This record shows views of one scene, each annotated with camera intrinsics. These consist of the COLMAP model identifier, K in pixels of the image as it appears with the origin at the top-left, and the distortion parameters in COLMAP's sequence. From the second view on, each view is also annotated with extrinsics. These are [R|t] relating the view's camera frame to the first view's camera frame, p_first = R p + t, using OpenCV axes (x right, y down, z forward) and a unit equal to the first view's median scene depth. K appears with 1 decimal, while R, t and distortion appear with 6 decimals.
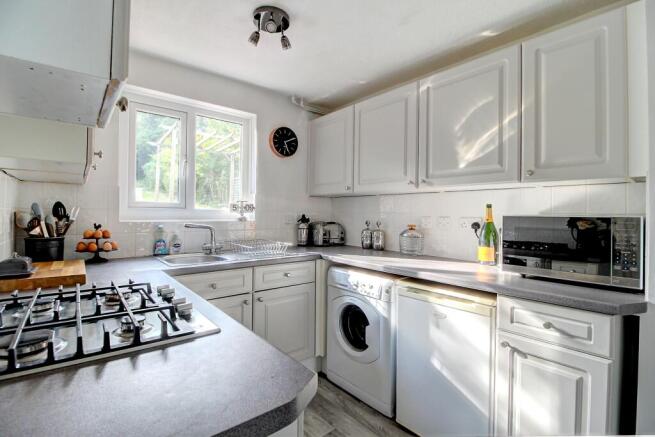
lens RADIAL K [[307.5, 0, 333.6], [0, 307.5, 214.9], [0, 0, 1]] dist [-0.000723, -0.000209]
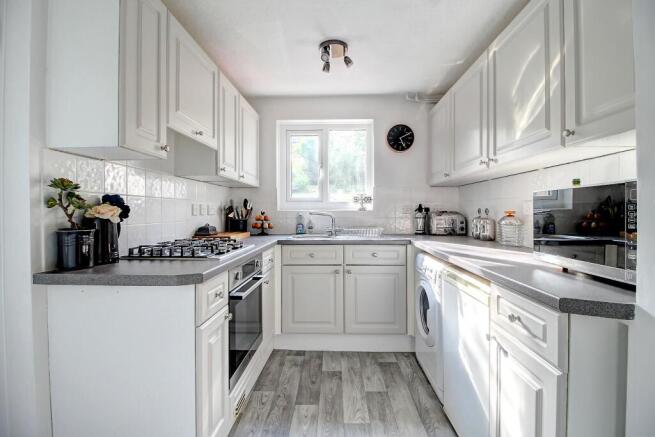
lens RADIAL K [[307.5, 0, 333.6], [0, 307.5, 214.9], [0, 0, 1]] dist [-0.000723, -0.000209]
pose [[0.746318, -0.006629, -0.665557, 0.495606], [0.009759, 0.999952, 0.000983, 0.041032], [0.665518, -0.007229, 0.746347, 0.033394]]
